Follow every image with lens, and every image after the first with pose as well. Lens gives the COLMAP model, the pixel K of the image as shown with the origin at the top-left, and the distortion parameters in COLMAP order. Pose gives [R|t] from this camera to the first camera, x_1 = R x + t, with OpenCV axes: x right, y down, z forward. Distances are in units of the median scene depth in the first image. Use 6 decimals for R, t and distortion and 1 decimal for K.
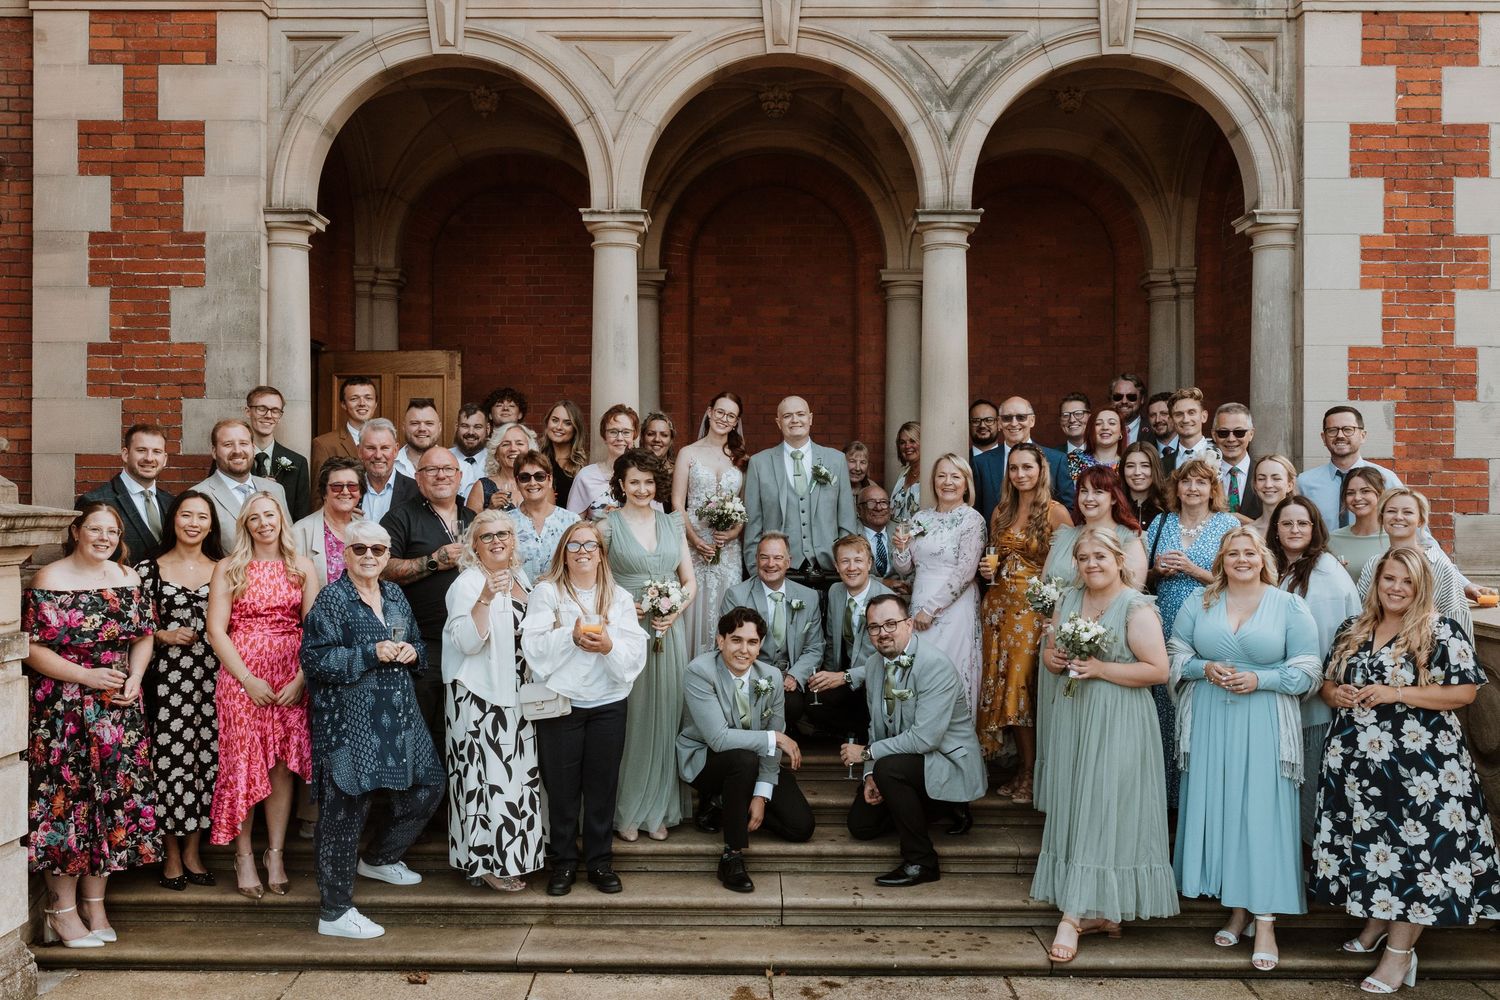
lens RADIAL K [[1523.5, 0, 750.0], [0, 1523.5, 500.0], [0, 0, 1]] dist [0.001714, 0.000470]
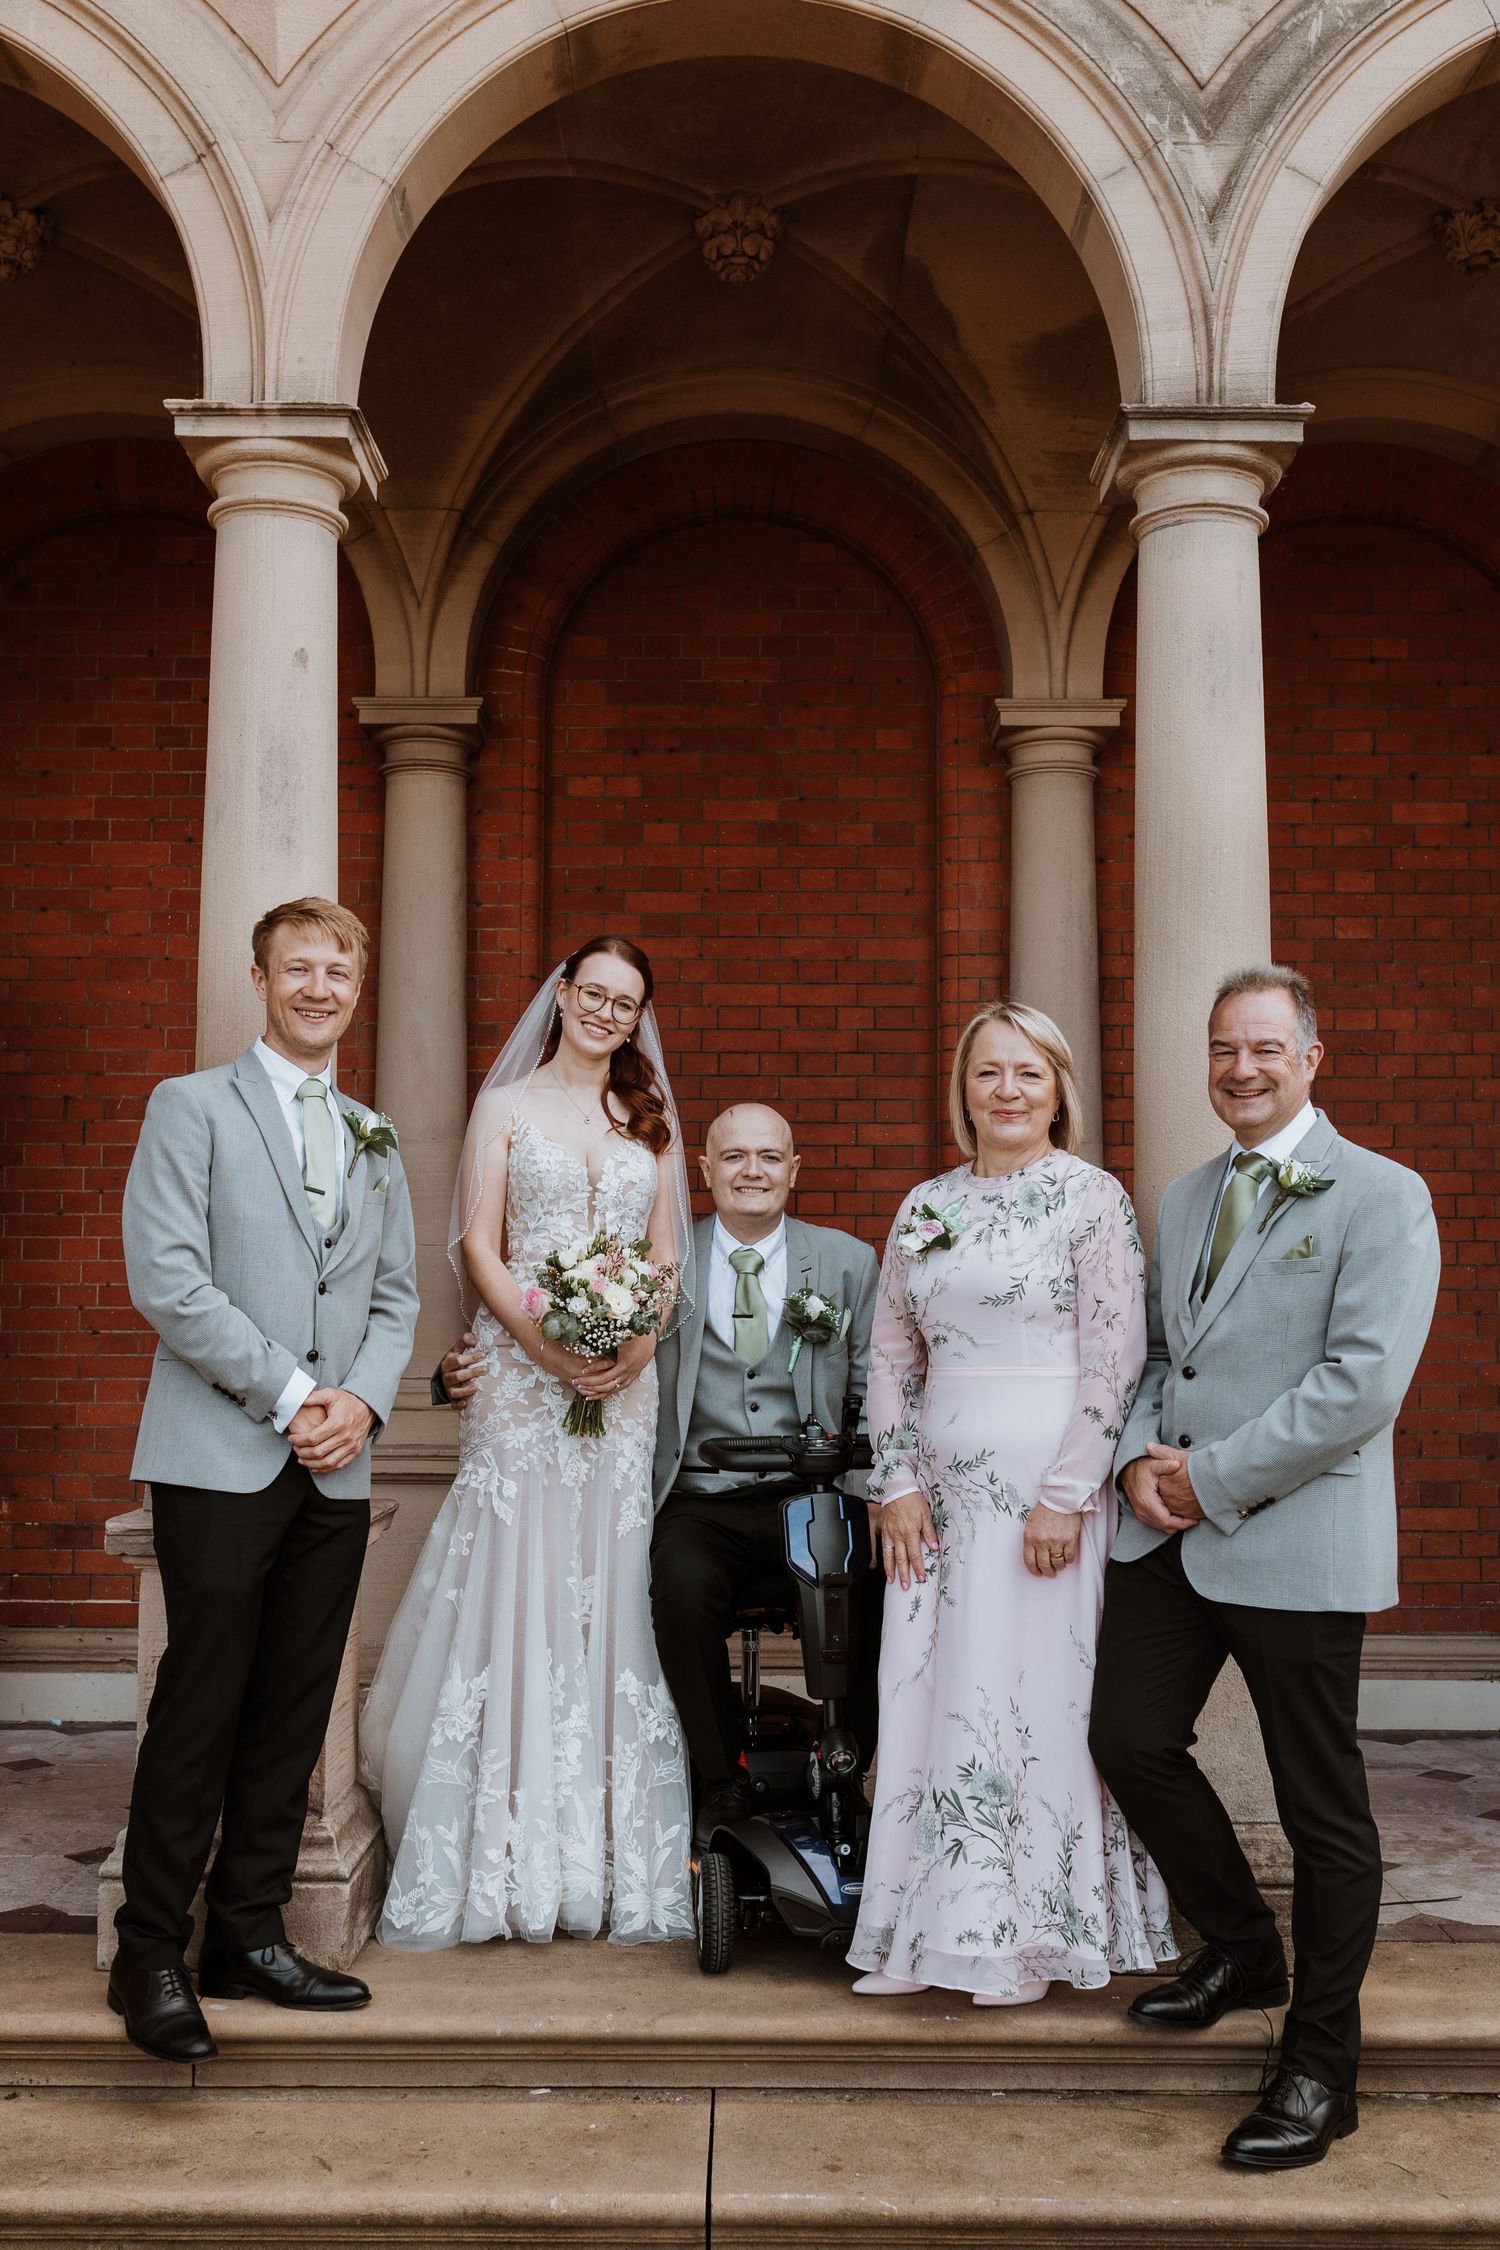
lens RADIAL K [[2143.7, 0, 750.0], [0, 2143.7, 1125.0], [0, 0, 1]] dist [0.015118, 0.009280]
pose [[0.999988, 0.002177, -0.004370, 0.024990], [-0.002547, 0.996242, -0.086580, 0.017868], [0.004165, 0.086590, 0.996235, 0.505114]]
